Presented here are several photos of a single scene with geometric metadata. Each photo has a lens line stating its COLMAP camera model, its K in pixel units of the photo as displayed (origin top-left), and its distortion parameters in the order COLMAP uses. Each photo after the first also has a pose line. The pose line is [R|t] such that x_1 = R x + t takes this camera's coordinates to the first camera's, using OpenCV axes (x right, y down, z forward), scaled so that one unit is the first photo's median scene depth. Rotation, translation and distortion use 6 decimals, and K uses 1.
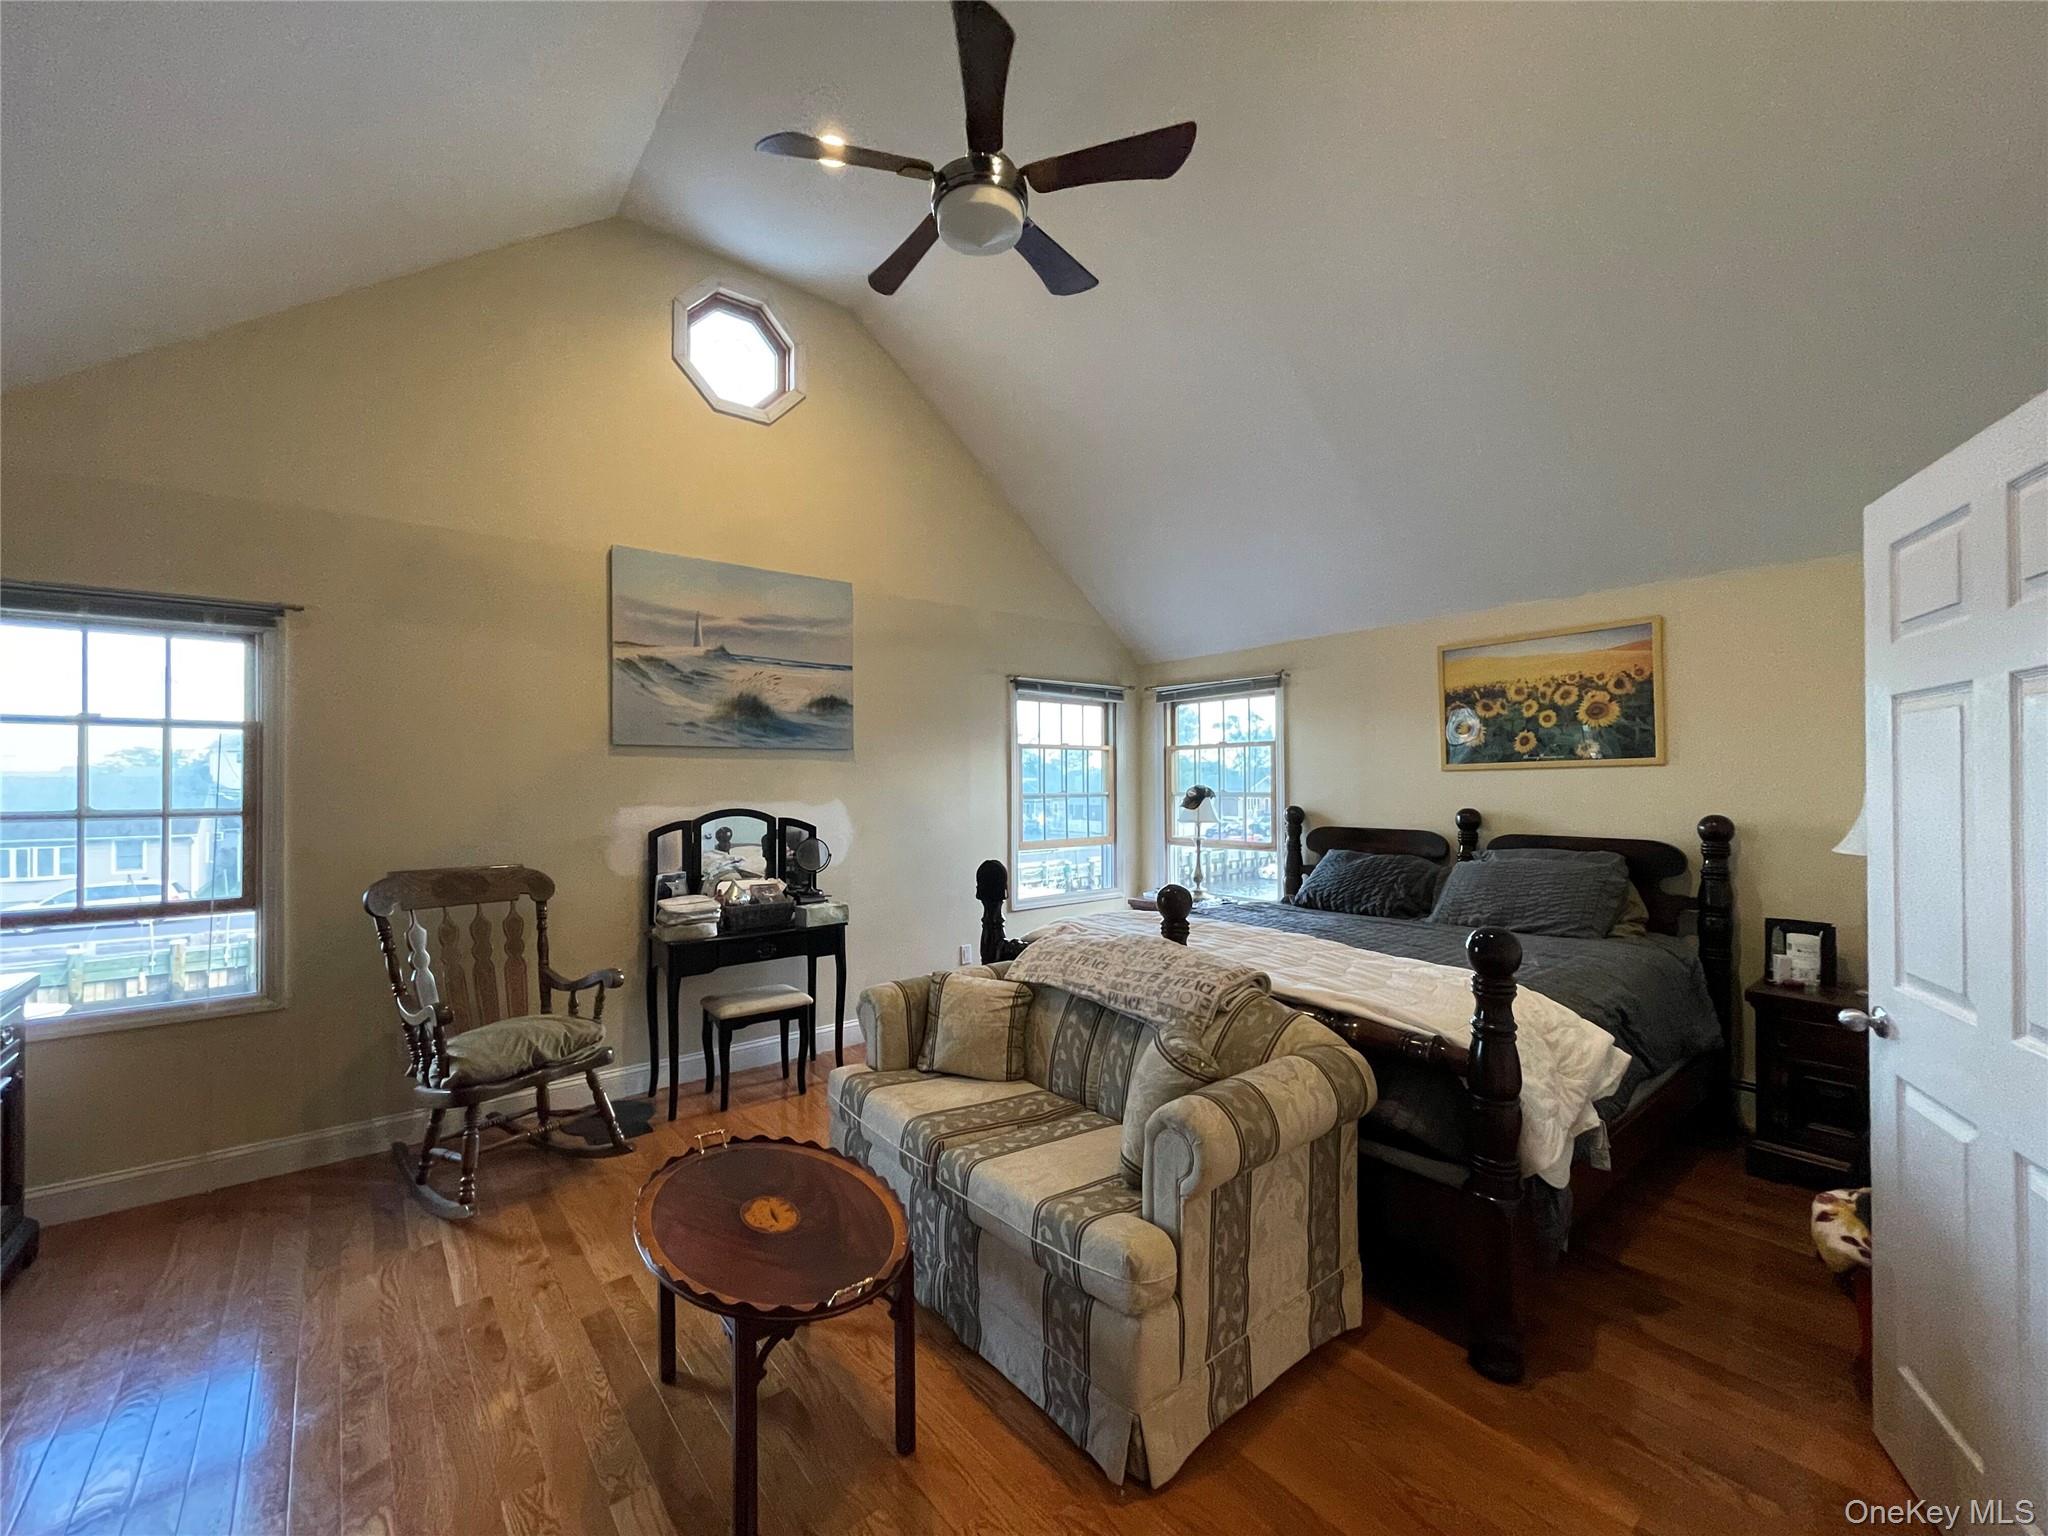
lens RADIAL K [[836.0, 0, 1024.0], [0, 836.0, 768.0], [0, 0, 1]] dist [-0.001373, 0.000434]
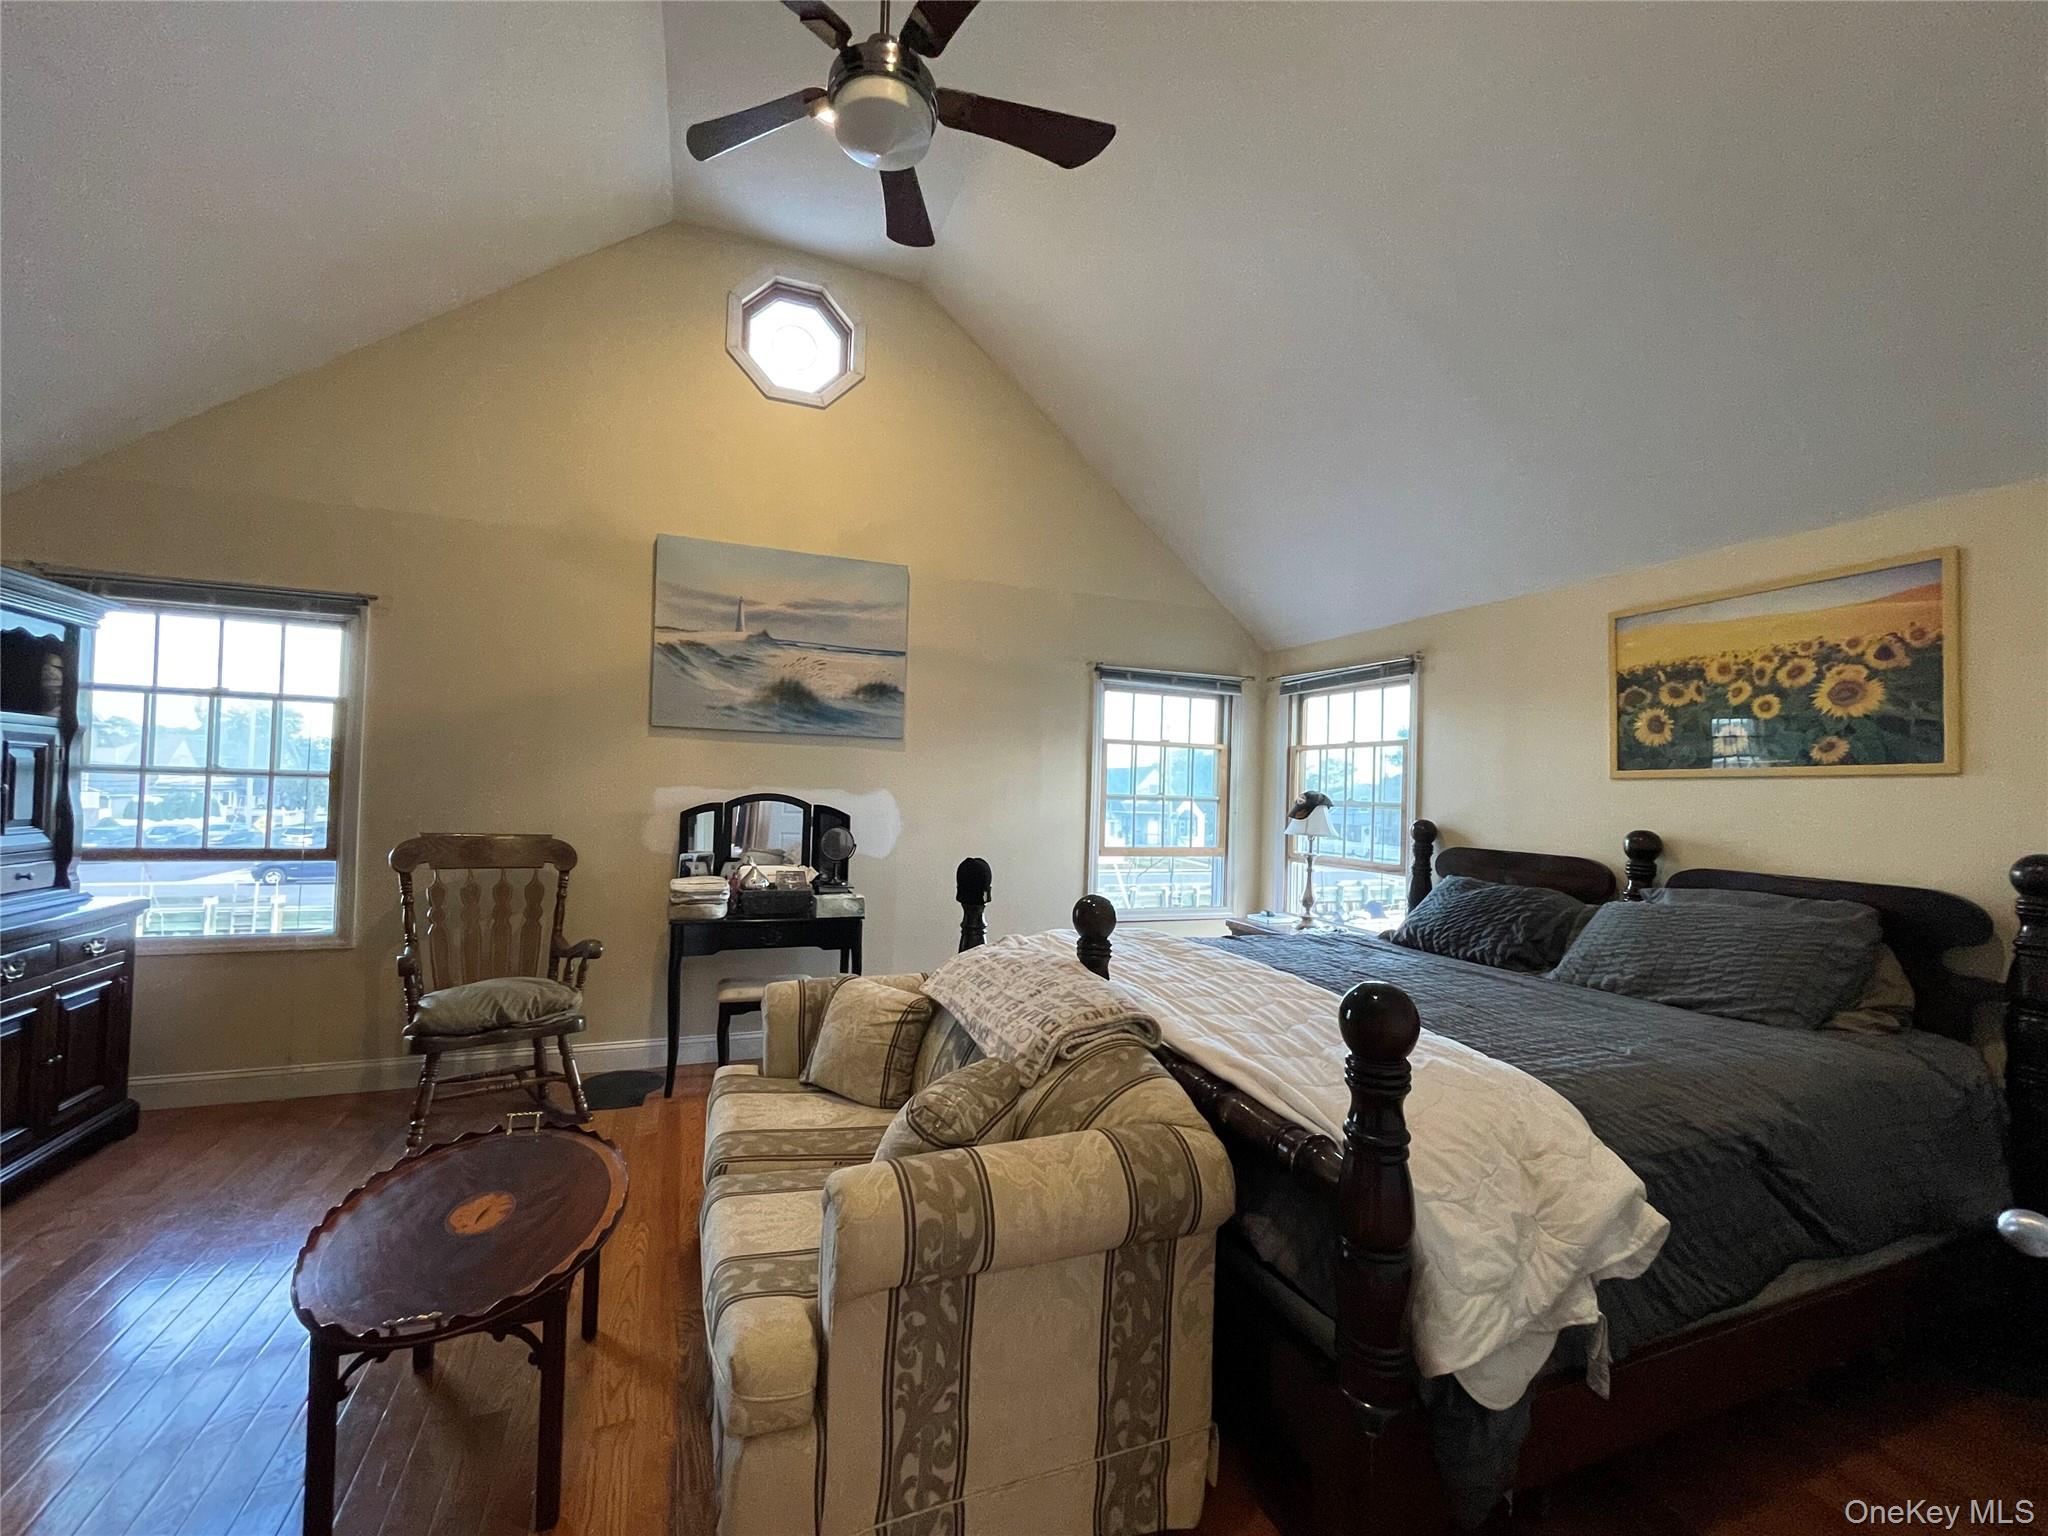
lens RADIAL K [[836.0, 0, 1024.0], [0, 836.0, 768.0], [0, 0, 1]] dist [-0.001373, 0.000434]
pose [[0.951699, 0.026942, -0.305848, 0.258530], [-0.031088, 0.999479, -0.008693, 0.018461], [0.305454, 0.017781, 0.952041, 0.149696]]
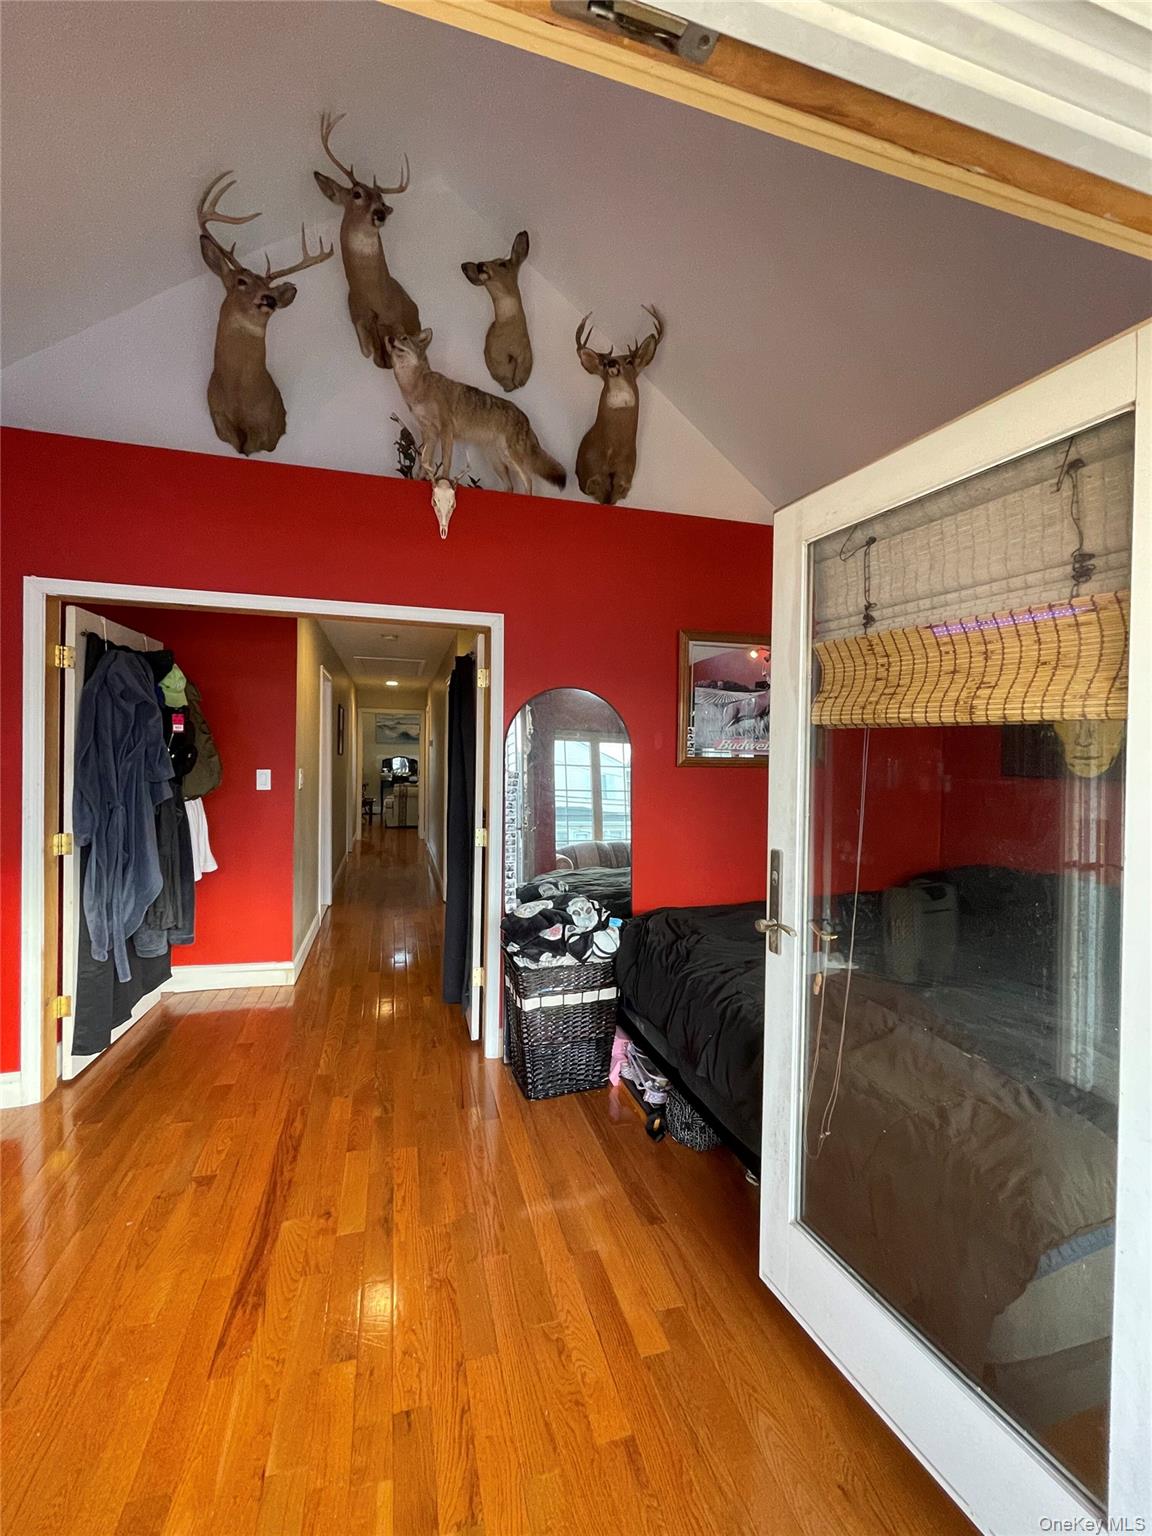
lens RADIAL K [[627.0, 0, 576.0], [0, 627.0, 768.0], [0, 0, 1]] dist [-0.001373, 0.000434]
pose [[0.919526, 0.022451, -0.392387, 2.016000], [-0.015254, 0.999654, 0.021449, 0.025497], [0.392733, -0.013738, 0.919550, -1.916734]]
